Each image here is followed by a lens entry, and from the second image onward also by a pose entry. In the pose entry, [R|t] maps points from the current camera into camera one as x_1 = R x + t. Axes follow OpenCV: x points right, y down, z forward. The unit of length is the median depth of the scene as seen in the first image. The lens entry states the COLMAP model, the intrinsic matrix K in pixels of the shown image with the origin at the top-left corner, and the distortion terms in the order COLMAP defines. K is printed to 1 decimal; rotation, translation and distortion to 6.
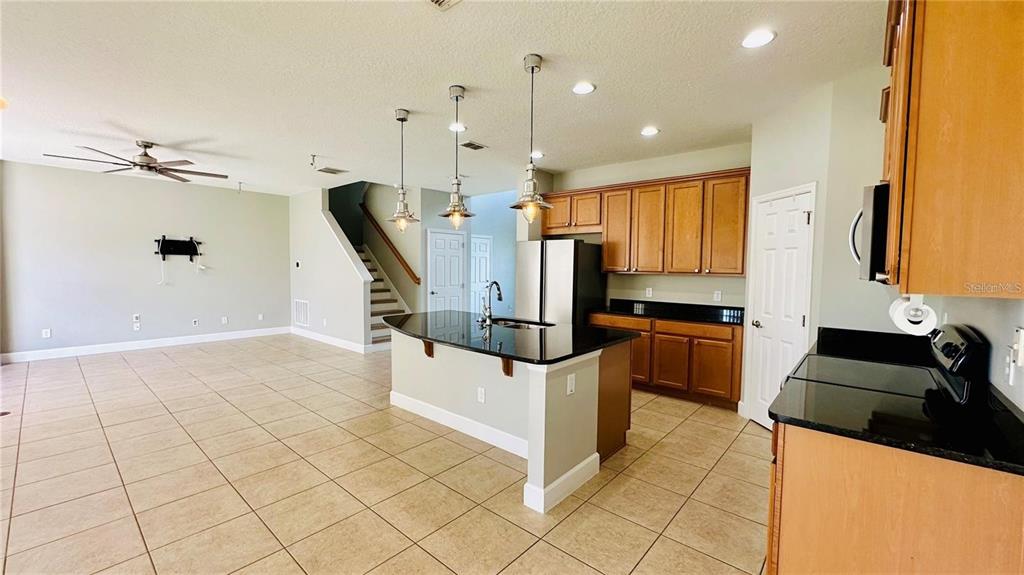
lens RADIAL K [[409.1, 0, 512.0], [0, 409.1, 287.5], [0, 0, 1]] dist [-0.005001, 0.000949]
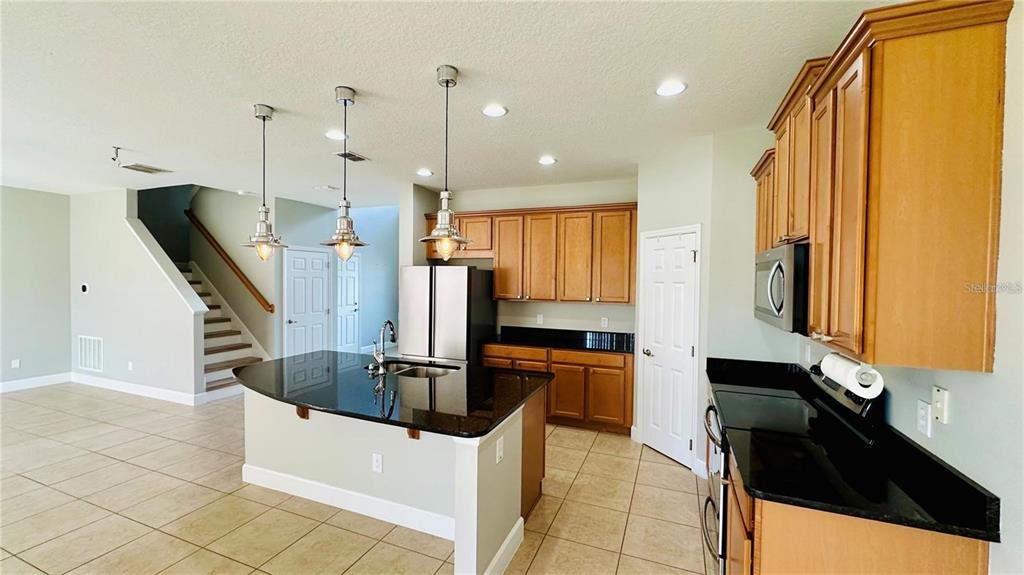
lens RADIAL K [[409.1, 0, 512.0], [0, 409.1, 287.5], [0, 0, 1]] dist [-0.005001, 0.000949]
pose [[0.944865, -0.006862, 0.327389, -0.062703], [0.015953, 0.999558, -0.025092, -0.047439], [-0.327072, 0.028931, 0.944557, 0.093029]]
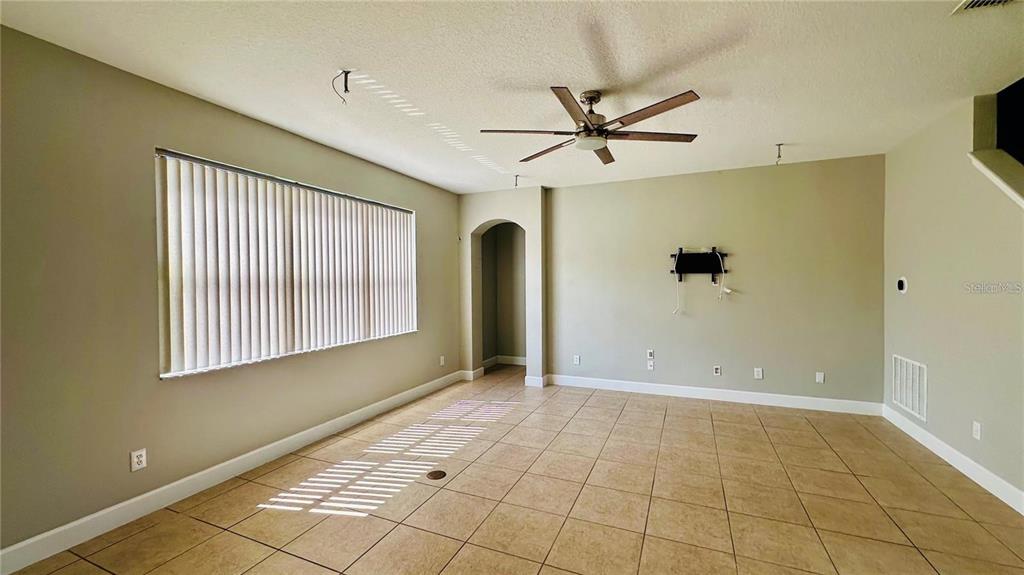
lens RADIAL K [[408.1, 0, 512.0], [0, 408.1, 287.5], [0, 0, 1]] dist [-0.005083, 0.000461]
pose [[0.299640, -0.000551, -0.954052, -0.352156], [-0.039534, 0.999134, -0.012993, -0.049989], [0.953233, 0.041611, 0.299359, 0.723407]]
